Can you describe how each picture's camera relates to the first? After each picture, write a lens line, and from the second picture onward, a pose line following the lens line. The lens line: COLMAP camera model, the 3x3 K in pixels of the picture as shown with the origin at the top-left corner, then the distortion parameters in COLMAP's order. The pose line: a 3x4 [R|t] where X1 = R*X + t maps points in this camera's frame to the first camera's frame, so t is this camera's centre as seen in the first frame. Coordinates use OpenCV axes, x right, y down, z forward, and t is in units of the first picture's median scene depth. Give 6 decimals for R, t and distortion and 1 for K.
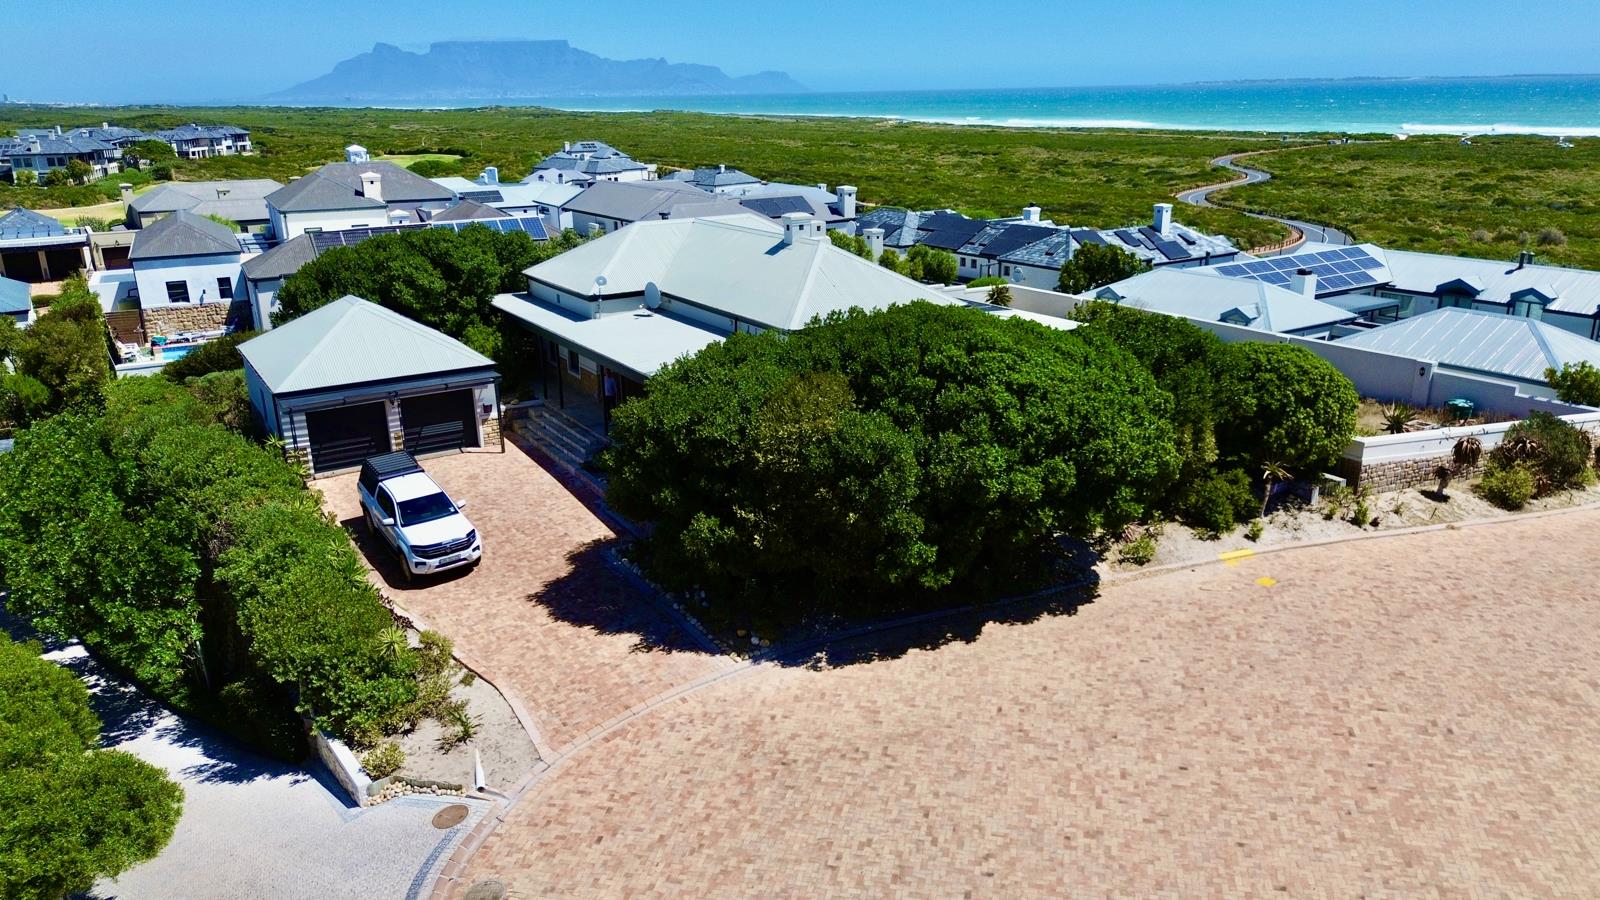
lens RADIAL K [[1137.0, 0, 800.0], [0, 1137.0, 450.0], [0, 0, 1]] dist [0.071257, -0.067317]
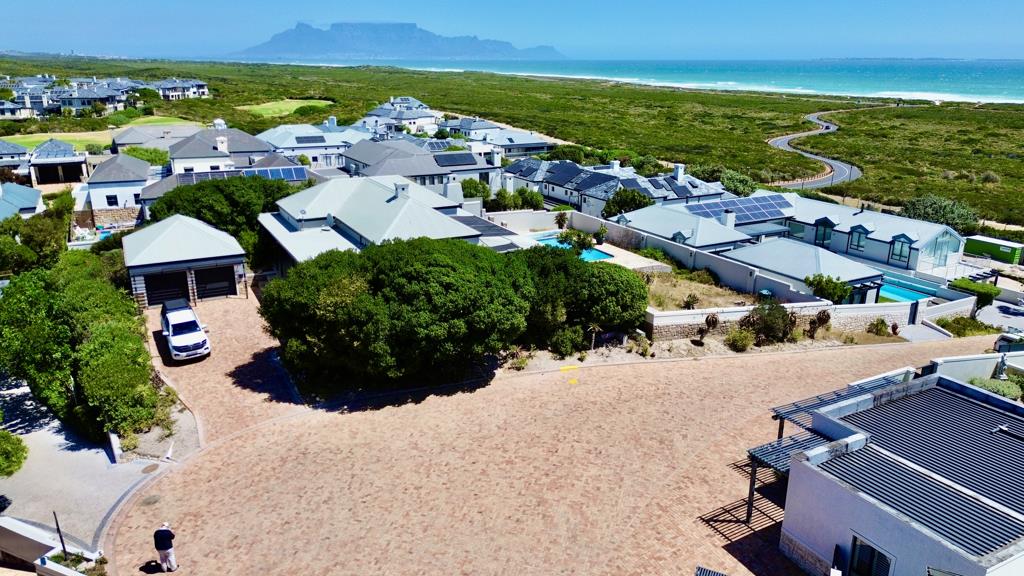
lens RADIAL K [[725.0, 0, 512.0], [0, 725.0, 288.0], [0, 0, 1]] dist [0.074191, -0.067252]
pose [[0.997616, 0.041111, -0.055420, 0.254520], [-0.041050, 0.999155, 0.002245, -0.036751], [0.055465, 0.000035, 0.998461, -0.219371]]
